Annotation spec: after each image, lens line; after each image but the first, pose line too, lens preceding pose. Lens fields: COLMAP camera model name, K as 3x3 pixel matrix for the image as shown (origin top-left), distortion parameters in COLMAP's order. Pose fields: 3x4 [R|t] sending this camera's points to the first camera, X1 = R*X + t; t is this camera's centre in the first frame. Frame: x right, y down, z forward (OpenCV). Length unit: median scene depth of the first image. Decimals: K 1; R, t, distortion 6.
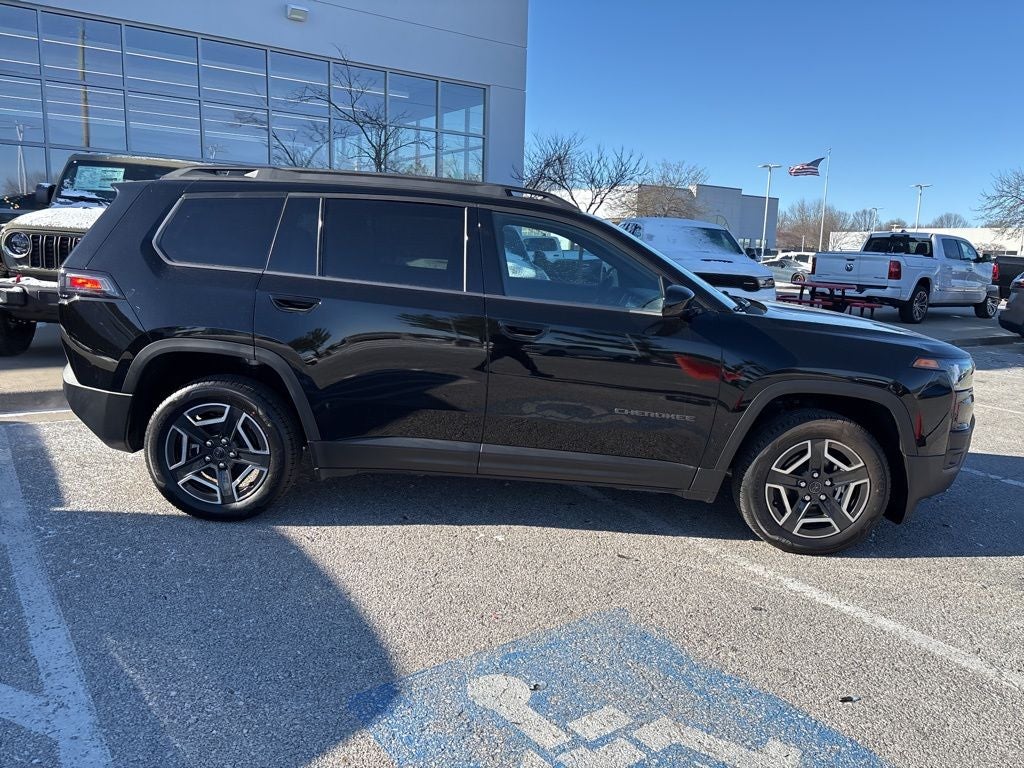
lens RADIAL K [[772.0, 0, 512.0], [0, 772.0, 384.0], [0, 0, 1]] dist [0.053153, -0.066168]
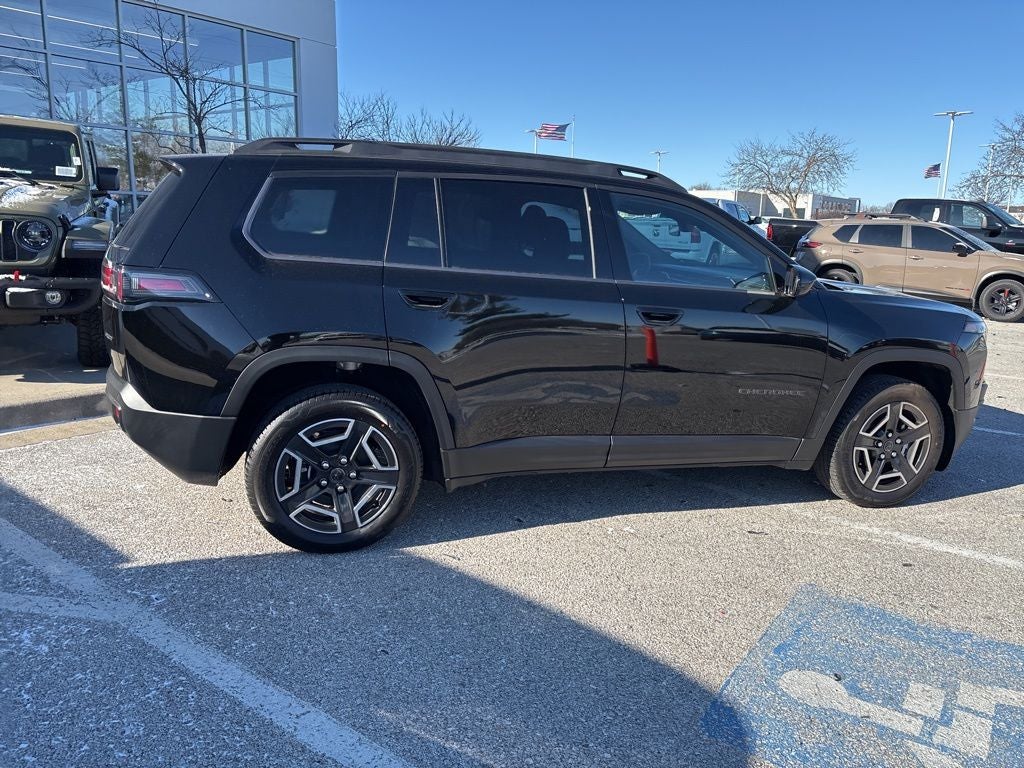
lens RADIAL K [[770.3, 0, 512.4], [0, 770.3, 378.7], [0, 0, 1]] dist [0.056395, -0.069850]
pose [[0.949823, -0.072901, 0.304175, -0.444352], [0.060133, 0.996879, 0.051147, -0.050310], [-0.306954, -0.030290, 0.951242, 0.122672]]
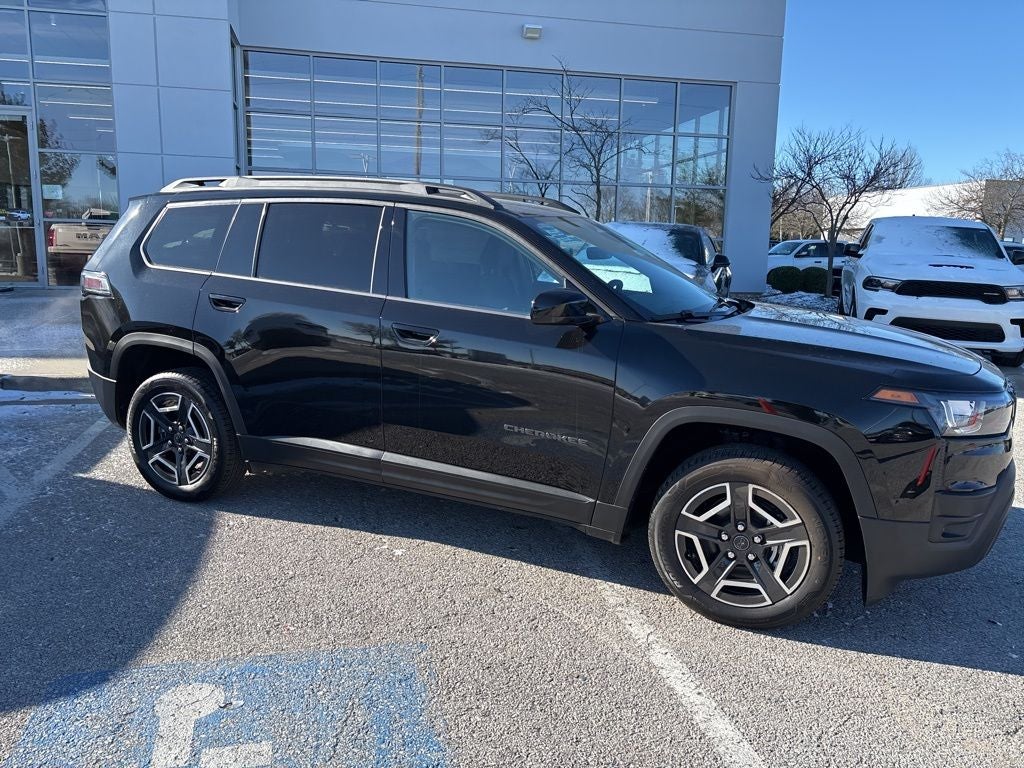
lens RADIAL K [[772.0, 0, 512.0], [0, 772.0, 384.0], [0, 0, 1]] dist [0.053153, -0.066168]
pose [[0.918561, 0.055118, -0.391417, 0.480386], [-0.060375, 0.998175, -0.001125, -0.014909], [0.390640, 0.024665, 0.920213, 0.171653]]
